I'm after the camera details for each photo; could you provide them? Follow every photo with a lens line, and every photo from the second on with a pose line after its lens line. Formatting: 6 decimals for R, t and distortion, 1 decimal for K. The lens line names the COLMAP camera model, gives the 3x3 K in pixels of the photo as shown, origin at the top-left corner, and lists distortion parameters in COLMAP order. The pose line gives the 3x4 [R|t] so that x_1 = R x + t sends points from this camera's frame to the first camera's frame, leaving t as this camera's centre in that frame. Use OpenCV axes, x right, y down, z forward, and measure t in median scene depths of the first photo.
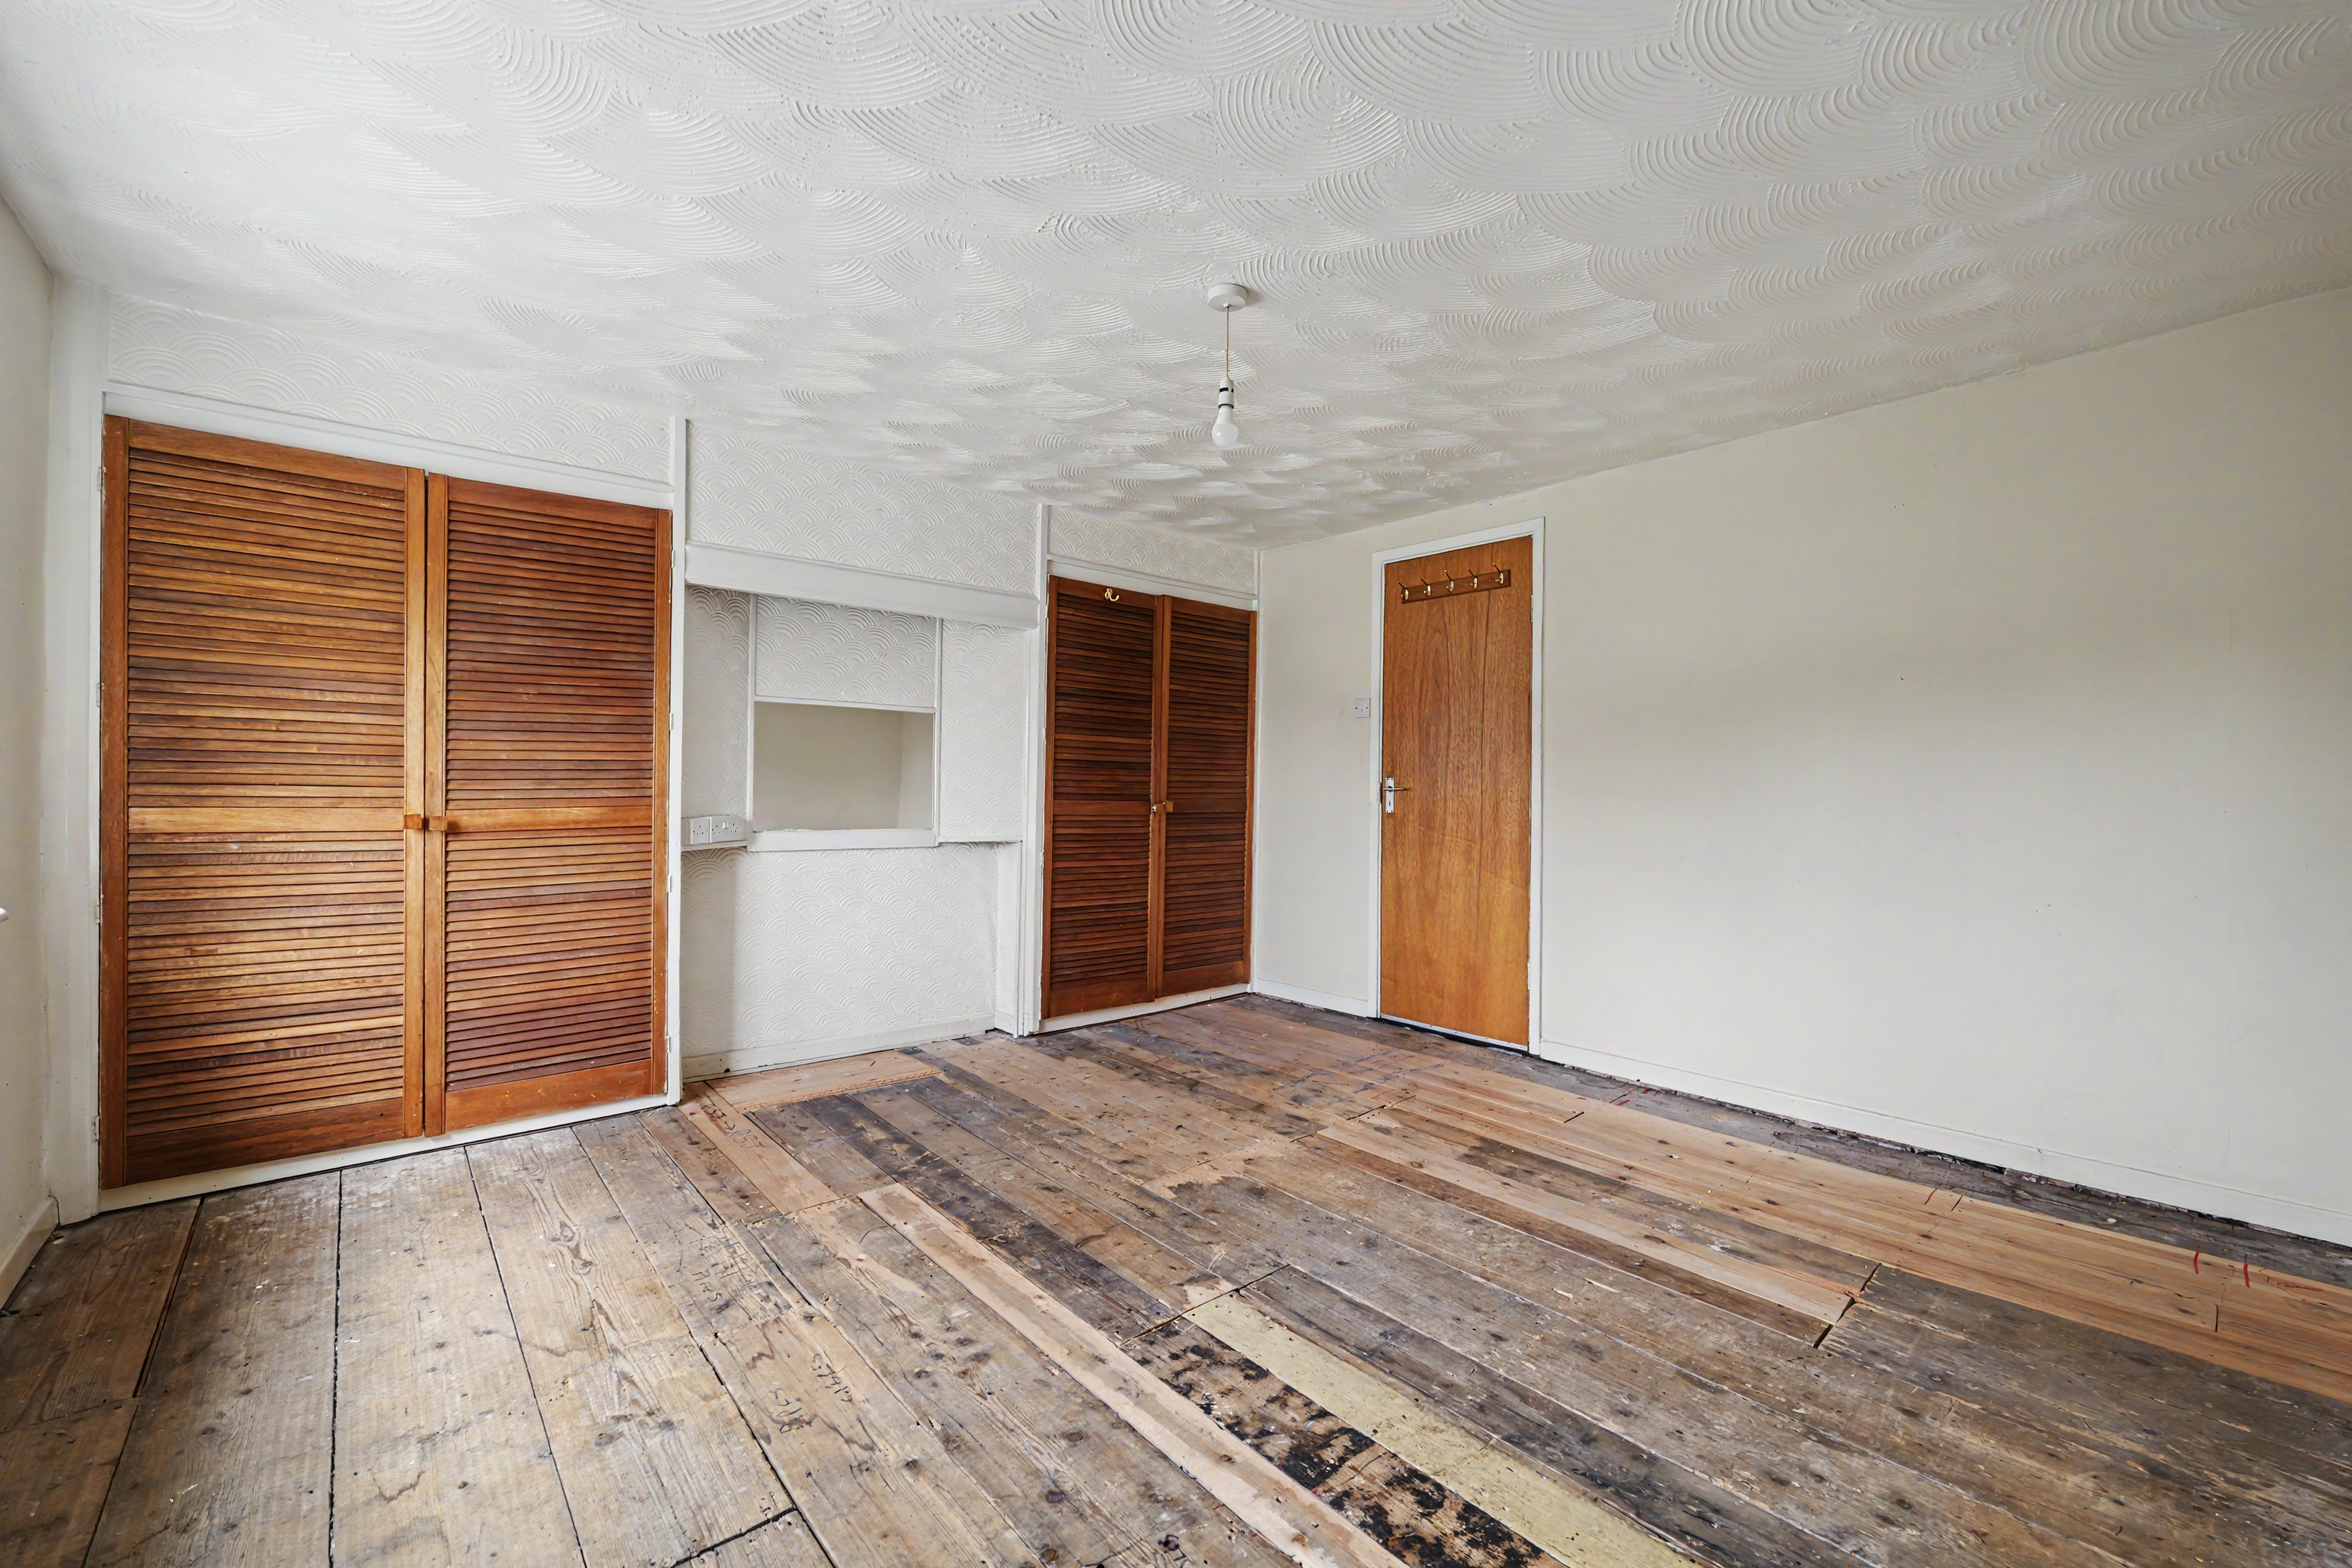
lens RADIAL K [[960.3, 0, 1184.0], [0, 960.3, 784.3], [0, 0, 1]] dist [-0.009732, -0.000095]
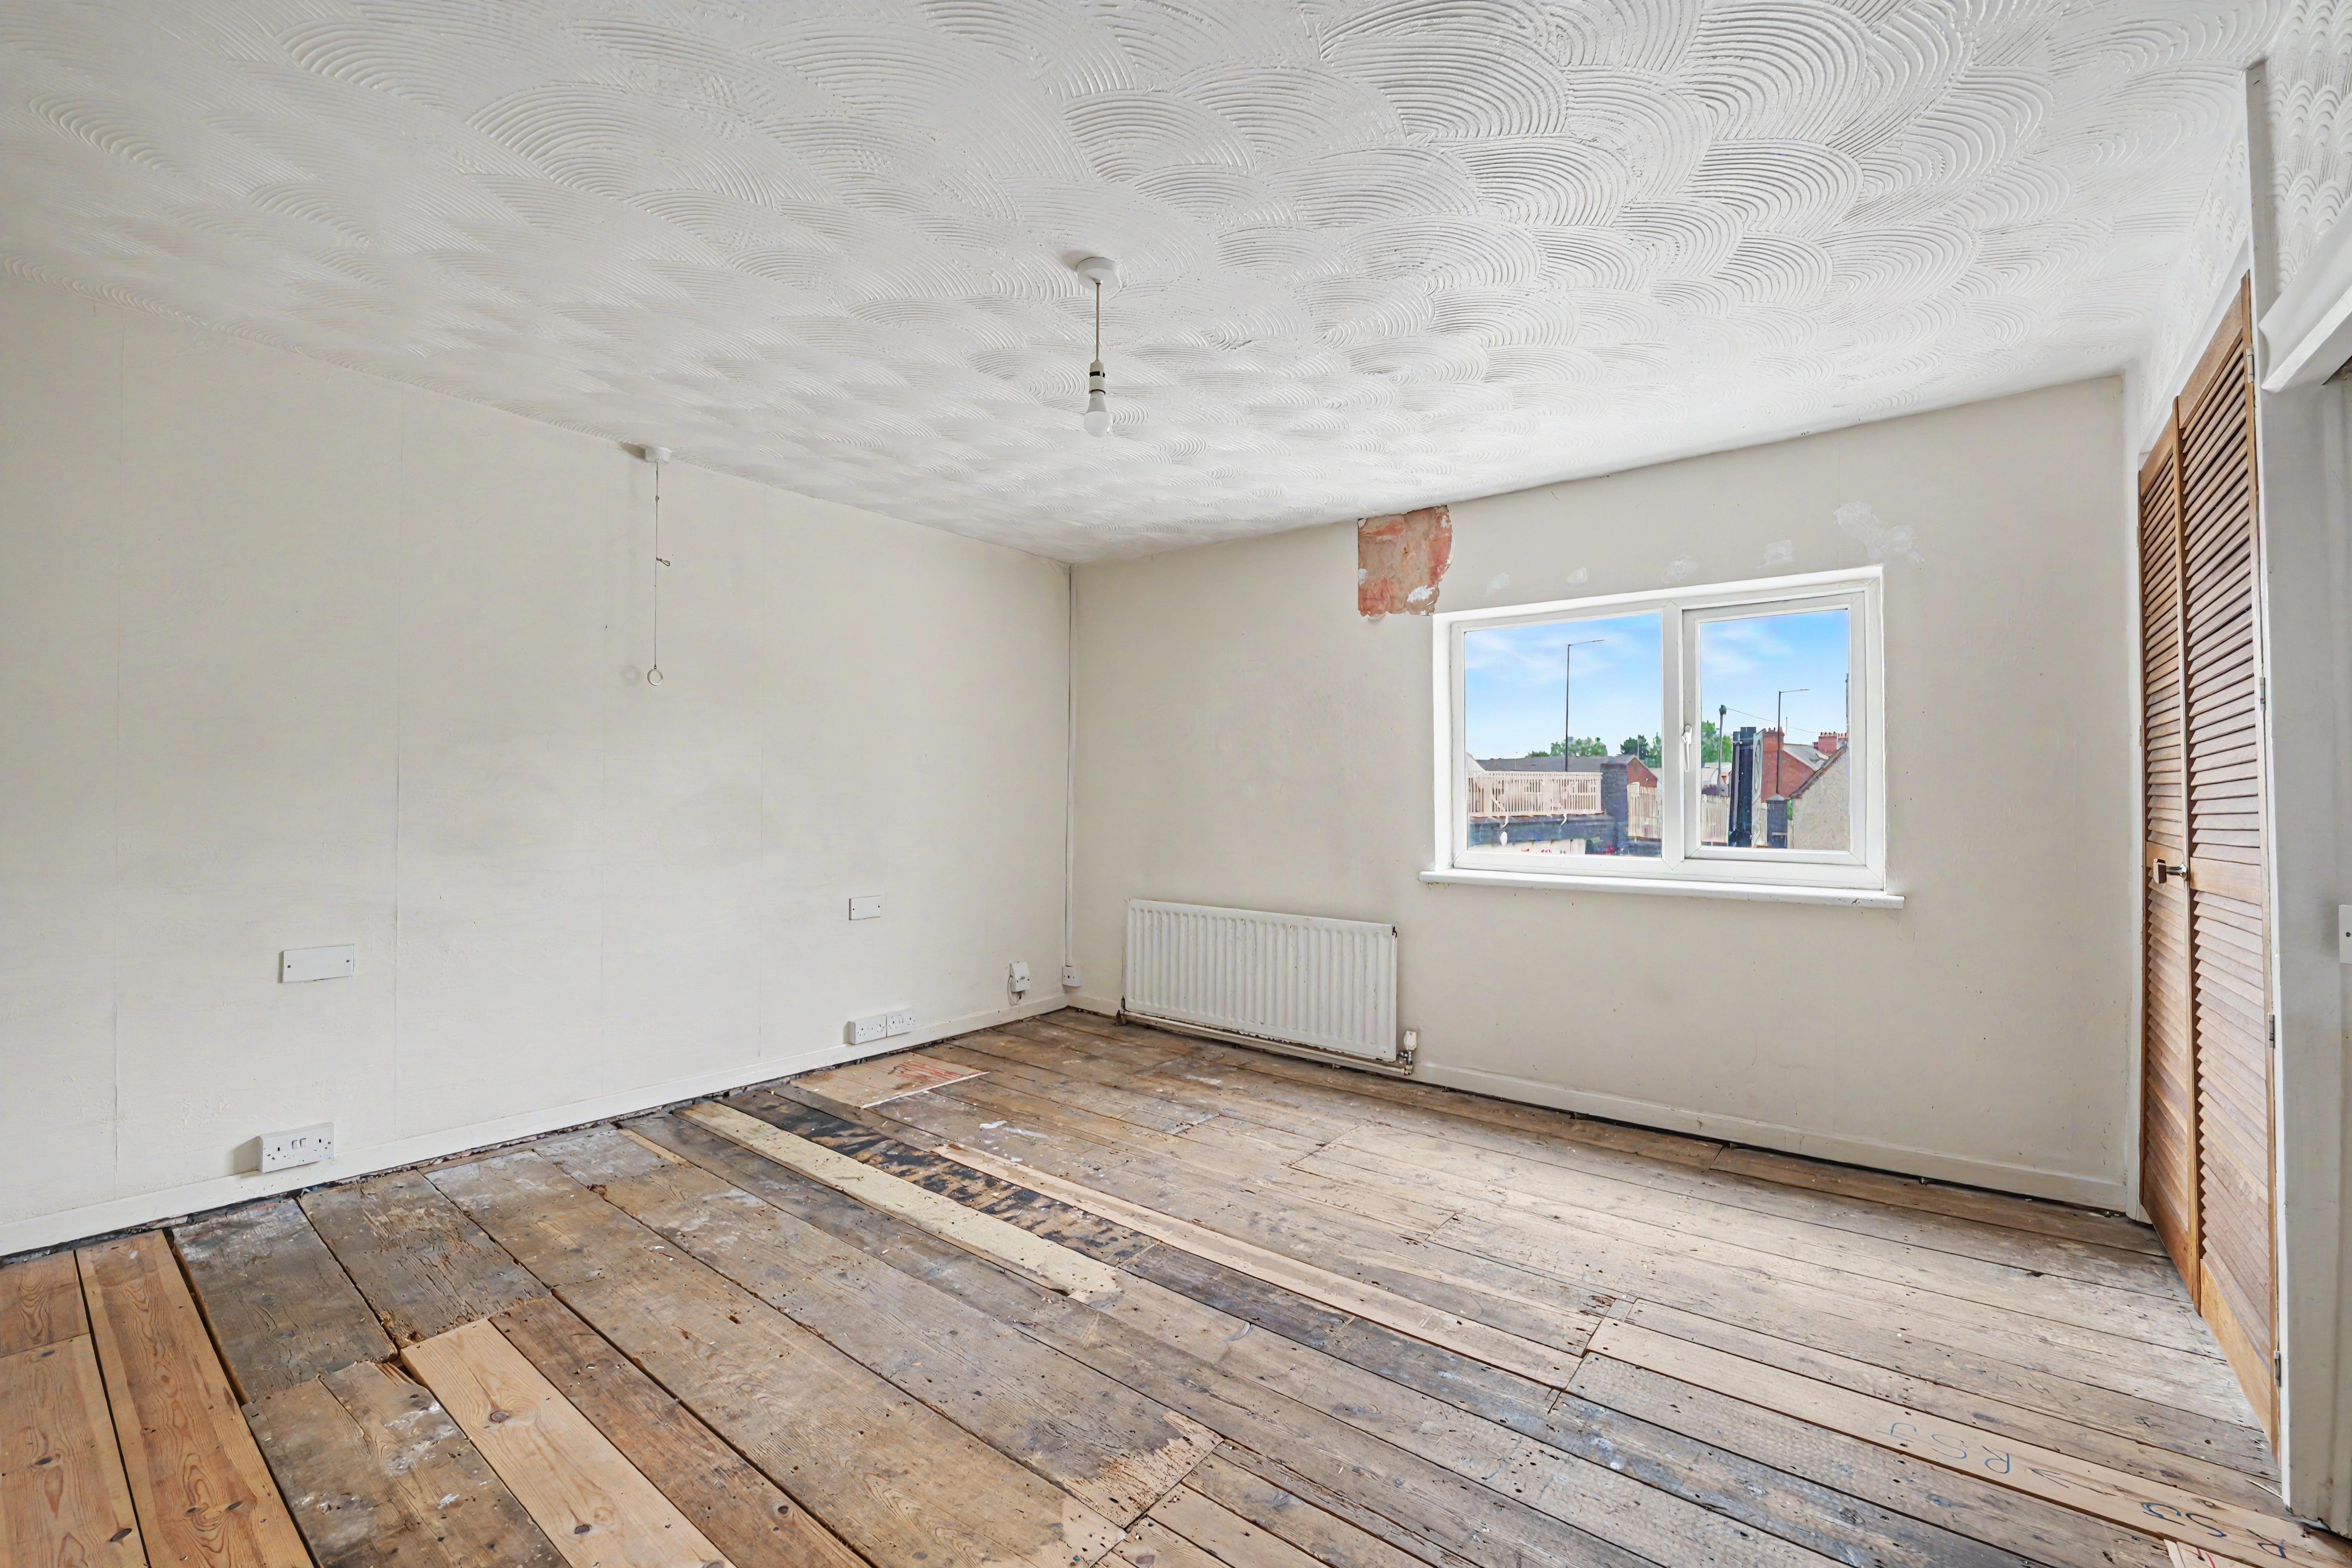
lens RADIAL K [[960.3, 0, 1177.2], [0, 960.3, 786.3], [0, 0, 1]] dist [-0.009732, -0.000095]
pose [[-0.982930, -0.017933, -0.183105, 0.092807], [-0.015883, 0.999794, -0.012656, -0.004448], [0.183295, -0.009532, -0.983012, 1.364654]]
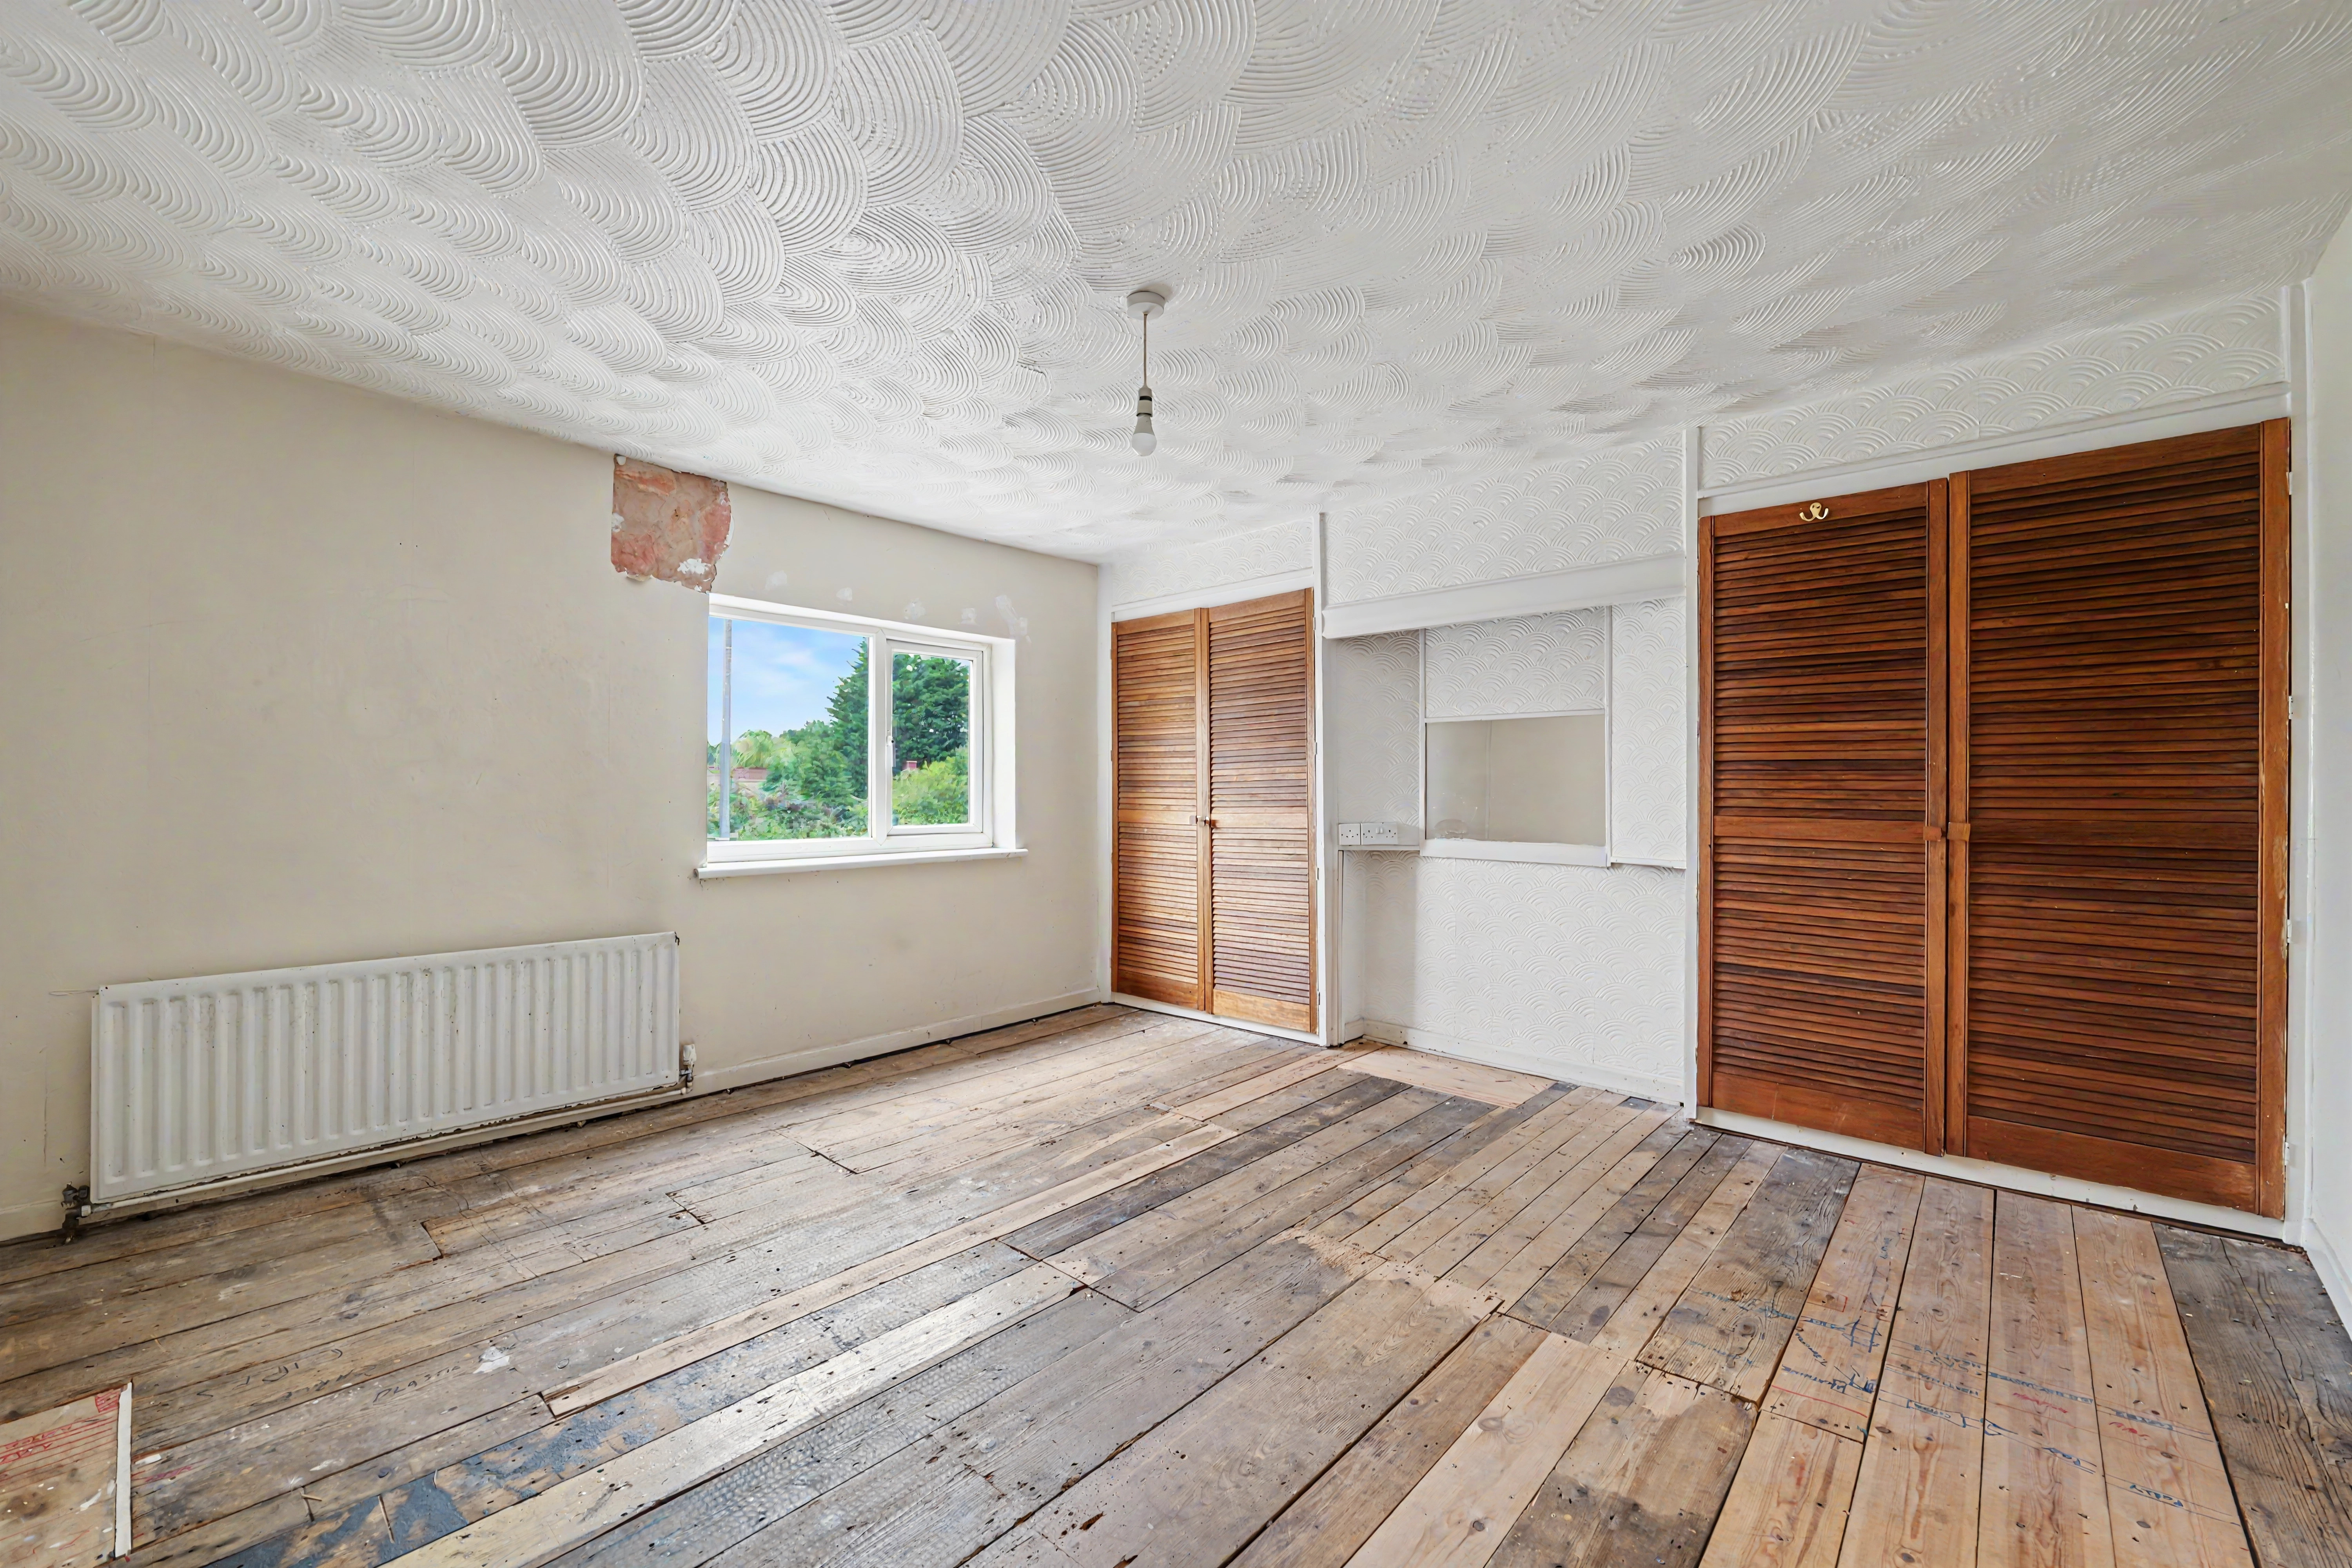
lens RADIAL K [[960.3, 0, 1165.1], [0, 960.3, 784.5], [0, 0, 1]] dist [-0.009732, -0.000095]
pose [[0.108386, -0.017409, -0.993956, 0.733192], [0.001971, 0.999848, -0.017297, 0.005371], [0.994107, -0.000084, 0.108404, 0.653607]]
